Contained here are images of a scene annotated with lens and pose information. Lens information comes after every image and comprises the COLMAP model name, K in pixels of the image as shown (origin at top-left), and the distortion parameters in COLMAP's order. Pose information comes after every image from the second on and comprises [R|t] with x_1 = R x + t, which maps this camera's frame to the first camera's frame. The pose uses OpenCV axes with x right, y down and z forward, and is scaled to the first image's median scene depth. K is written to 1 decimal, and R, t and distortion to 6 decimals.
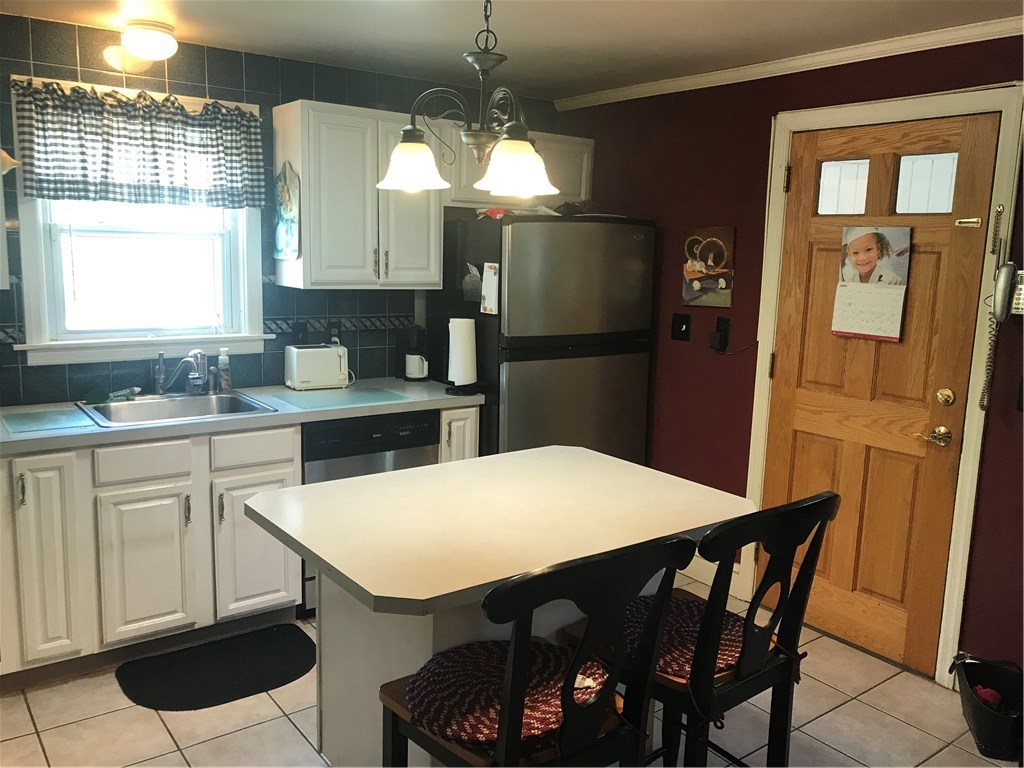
lens RADIAL K [[839.7, 0, 505.7], [0, 839.7, 381.9], [0, 0, 1]] dist [0.038606, -0.051787]
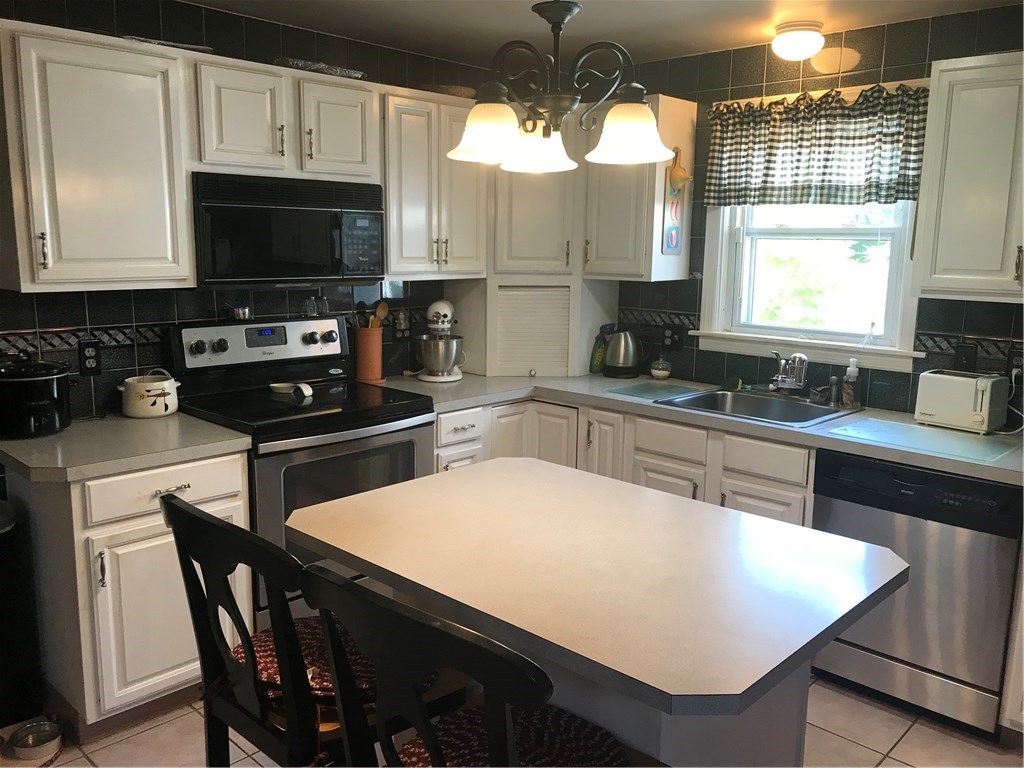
lens RADIAL K [[839.7, 0, 502.9], [0, 839.7, 378.7], [0, 0, 1]] dist [0.038606, -0.051787]
pose [[0.170313, 0.136180, -0.975935, 0.517602], [-0.167712, 0.979960, 0.107474, -0.056806], [0.971013, 0.145372, 0.189739, 0.495943]]
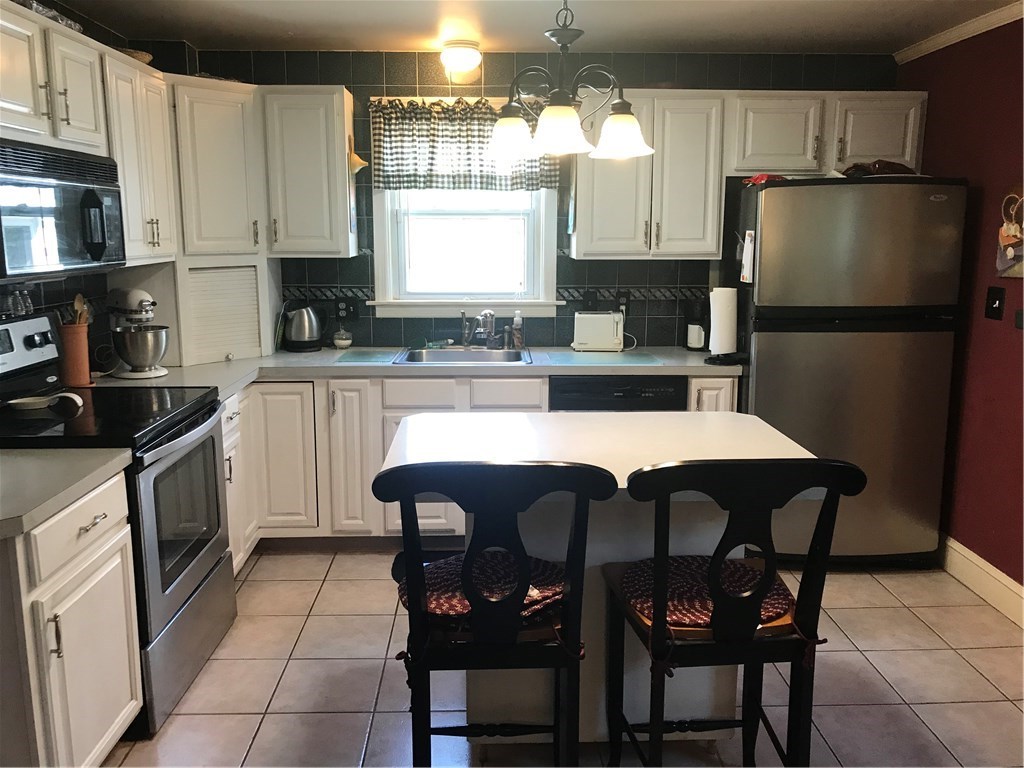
lens RADIAL K [[839.7, 0, 507.9], [0, 839.7, 384.2], [0, 0, 1]] dist [0.038606, -0.051787]
pose [[0.820327, 0.077540, -0.566614, 0.345040], [-0.070087, 0.996928, 0.034958, 0.023661], [0.567584, 0.011035, 0.823242, 0.032137]]
